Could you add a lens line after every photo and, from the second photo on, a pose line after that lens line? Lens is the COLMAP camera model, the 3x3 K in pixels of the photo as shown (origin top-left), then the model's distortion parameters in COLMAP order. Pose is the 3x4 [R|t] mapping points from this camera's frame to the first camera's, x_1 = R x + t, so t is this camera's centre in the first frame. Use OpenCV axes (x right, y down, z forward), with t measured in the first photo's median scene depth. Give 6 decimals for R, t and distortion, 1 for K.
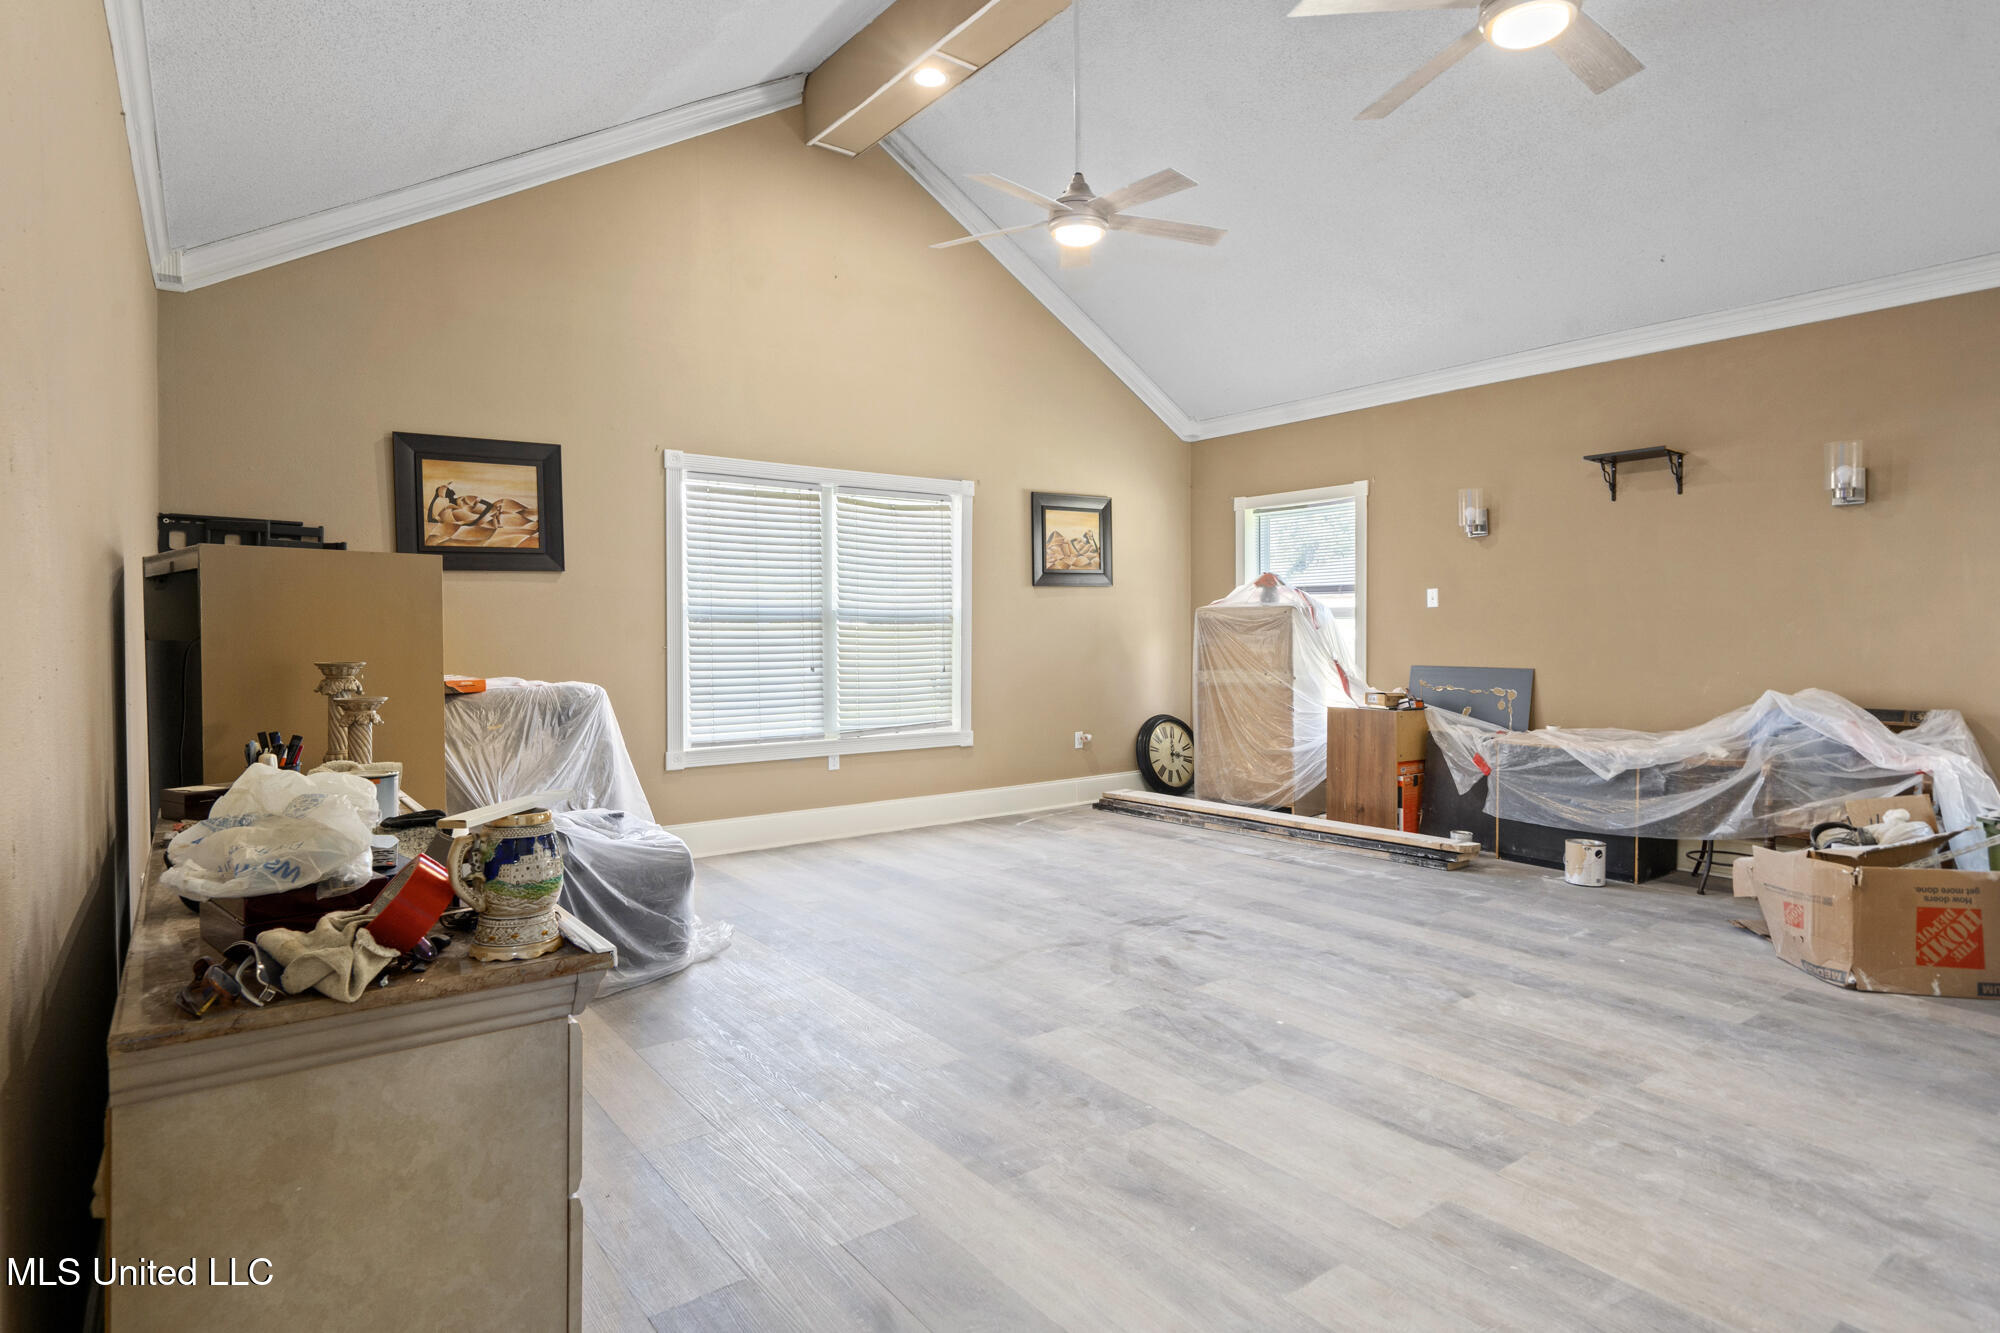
lens RADIAL K [[1043.2, 0, 1001.4], [0, 1043.2, 646.3], [0, 0, 1]] dist [0.002089, 0.001118]
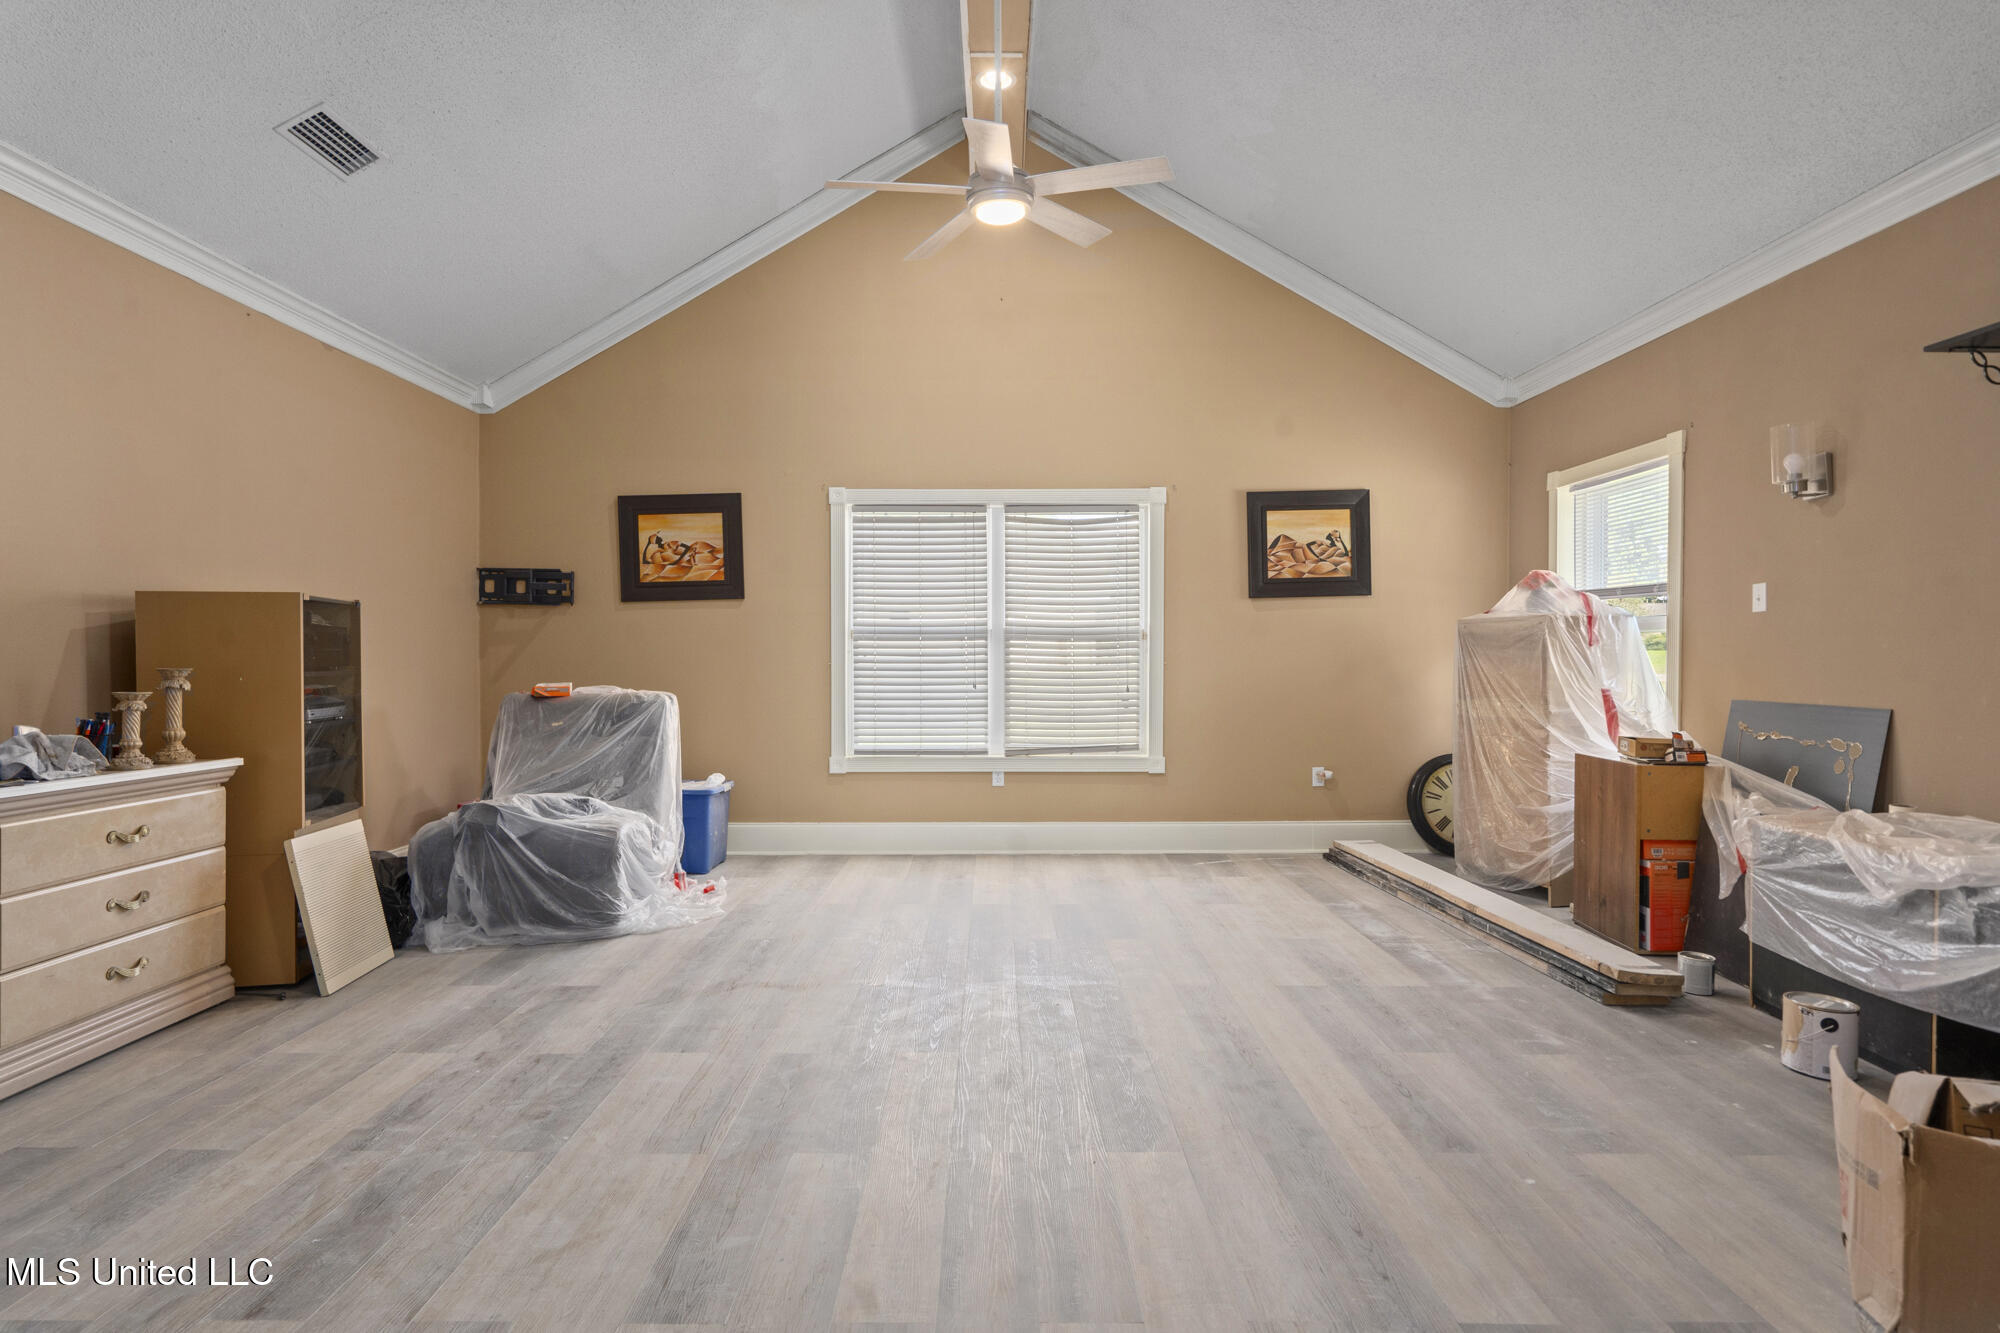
lens RADIAL K [[1023.6, 0, 1000.0], [0, 1023.6, 666.5], [0, 0, 1]] dist [0.003603, 0.000418]
pose [[0.799670, 0.008655, -0.600377, 0.445704], [-0.009235, 0.999955, 0.002115, 0.000026], [0.600368, 0.003853, 0.799714, 0.208678]]
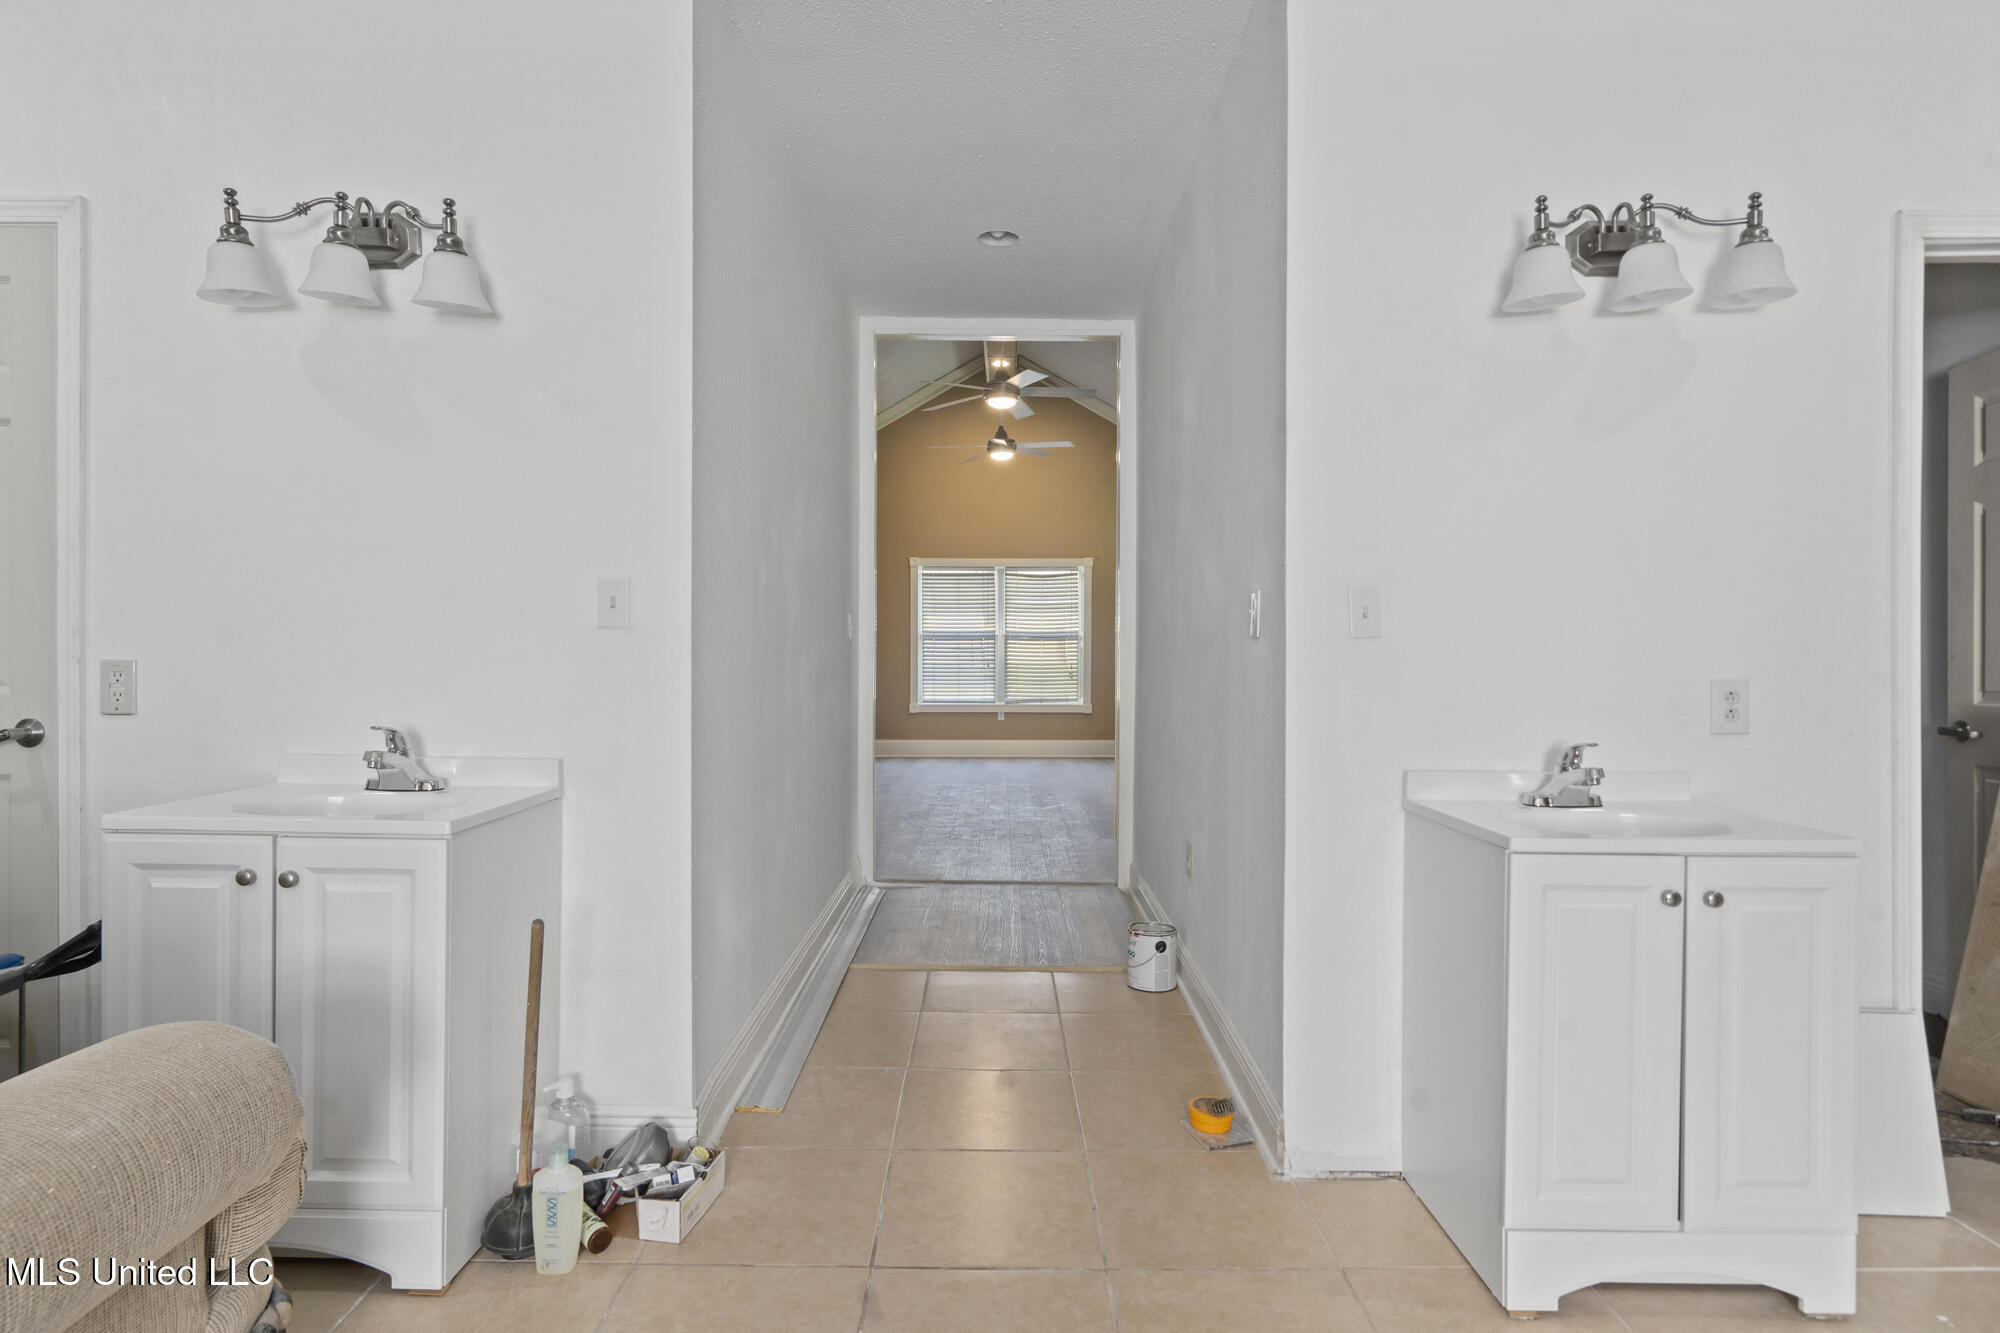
lens RADIAL K [[1023.6, 0, 1000.0], [0, 1023.6, 666.5], [0, 0, 1]] dist [0.003603, 0.000418]
pose [[0.798809, 0.009957, -0.601502, 0.950523], [-0.012130, 0.999926, 0.000444, 0.022561], [0.601462, 0.006941, 0.798871, -0.465437]]
